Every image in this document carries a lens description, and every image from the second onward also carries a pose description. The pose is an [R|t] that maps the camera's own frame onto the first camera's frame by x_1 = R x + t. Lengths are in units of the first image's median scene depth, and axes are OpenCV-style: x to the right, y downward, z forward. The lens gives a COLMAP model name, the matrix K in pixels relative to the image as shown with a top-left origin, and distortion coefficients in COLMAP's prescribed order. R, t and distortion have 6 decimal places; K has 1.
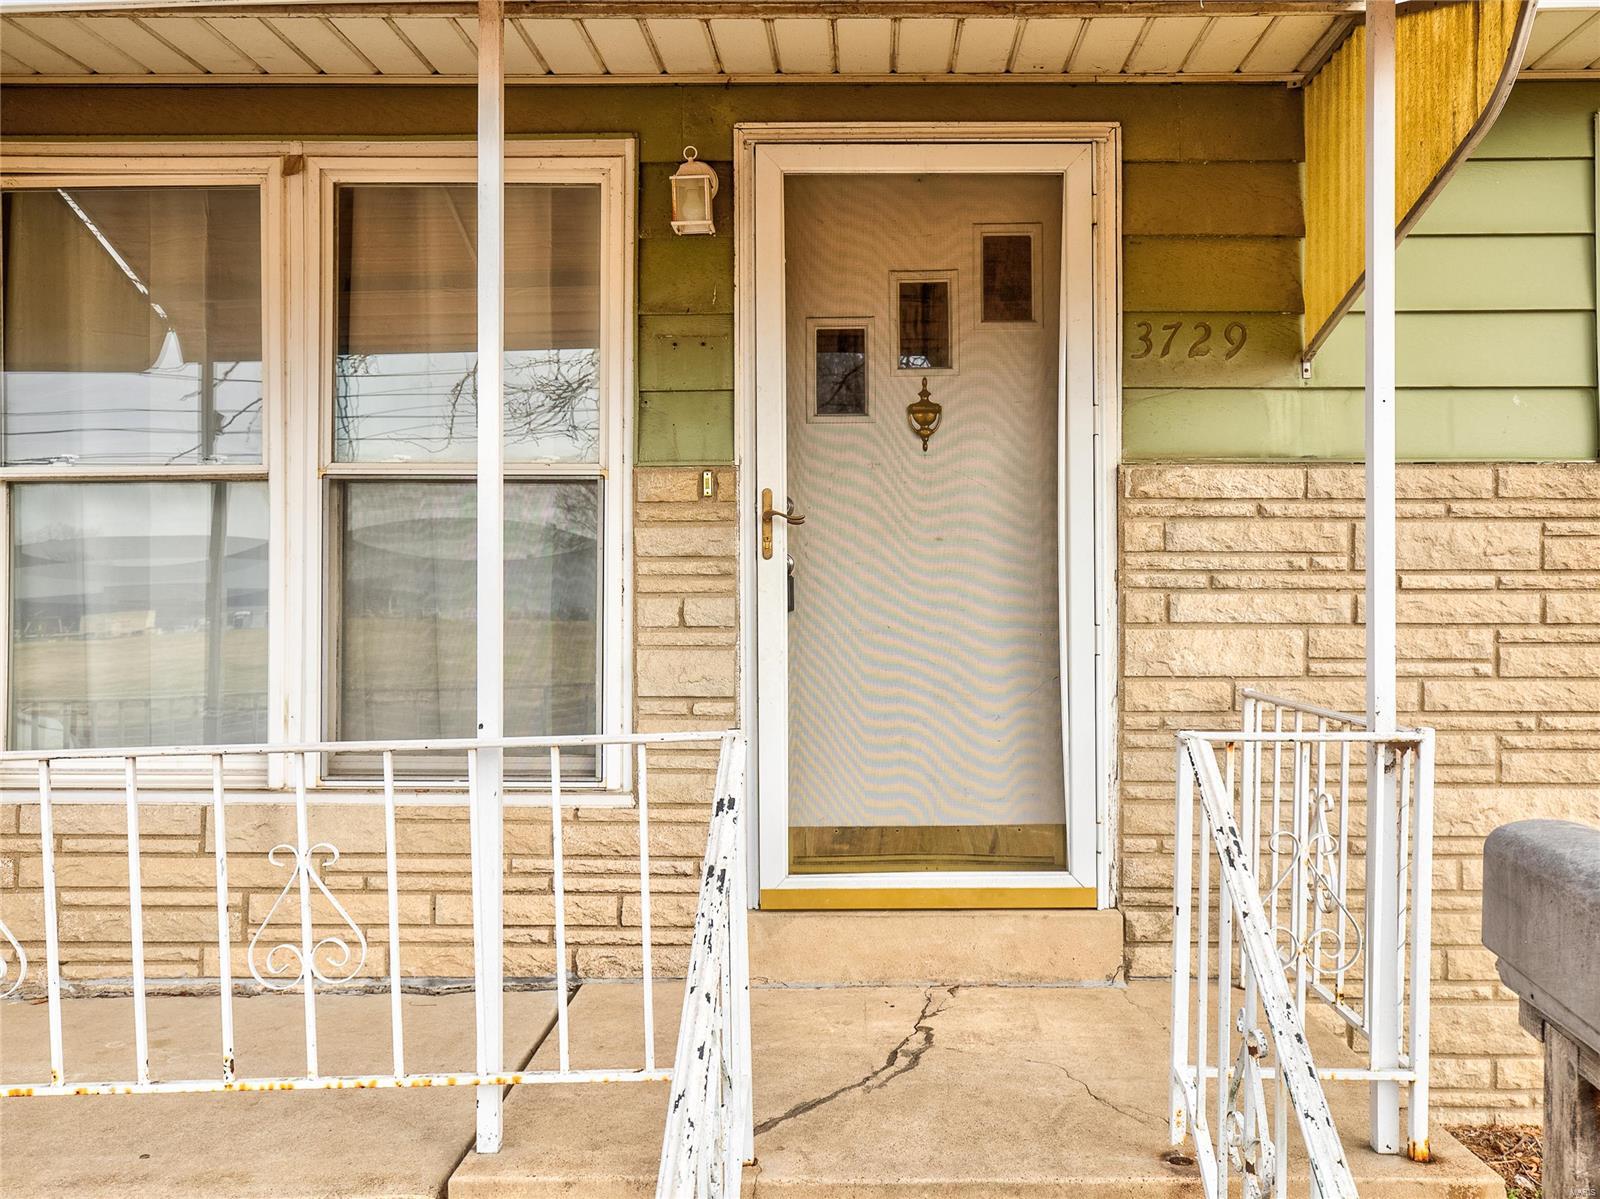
lens RADIAL K [[1168.8, 0, 808.0], [0, 1168.8, 602.0], [0, 0, 1]] dist [0.010055, 0.001371]
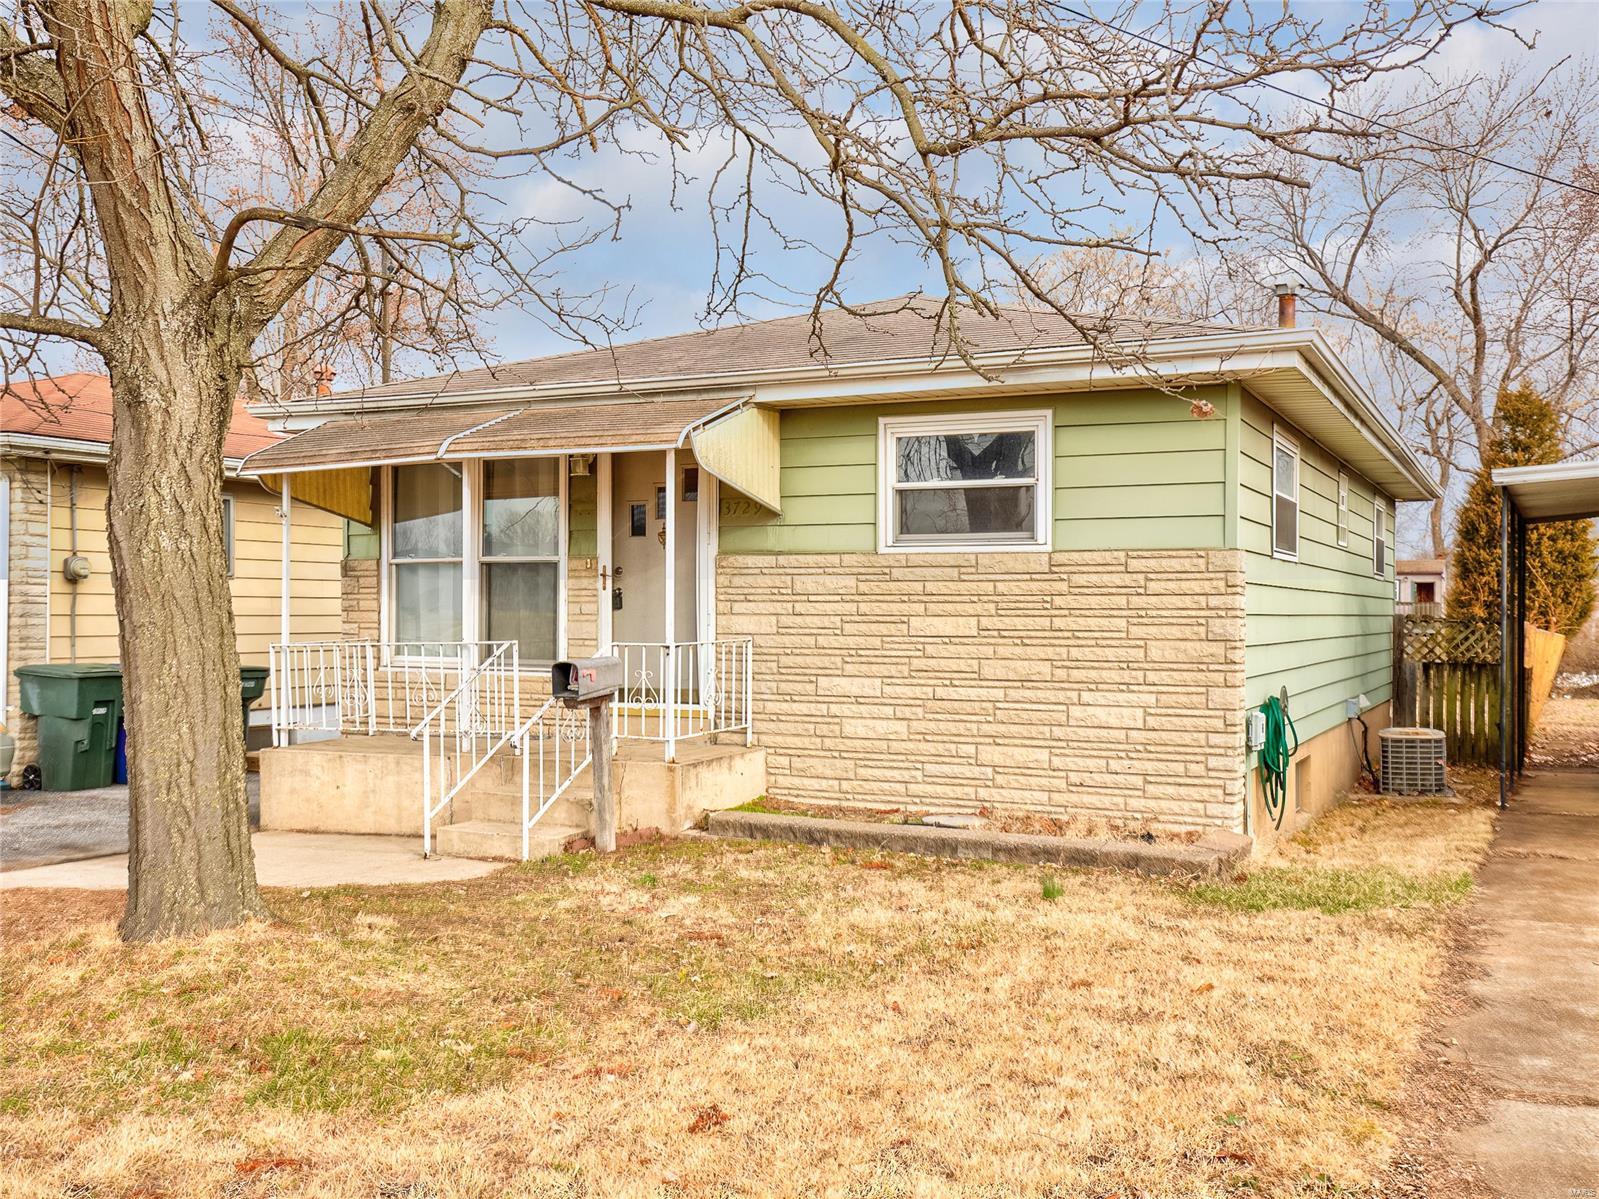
lens RADIAL K [[1497.4, 0, 802.0], [0, 1497.4, 605.8], [0, 0, 1]] dist [0.013571, 0.000000]
pose [[0.900792, 0.003245, -0.434238, 1.953187], [-0.000523, 0.999979, 0.006387, -0.022219], [0.434250, -0.005526, 0.900776, -2.039775]]
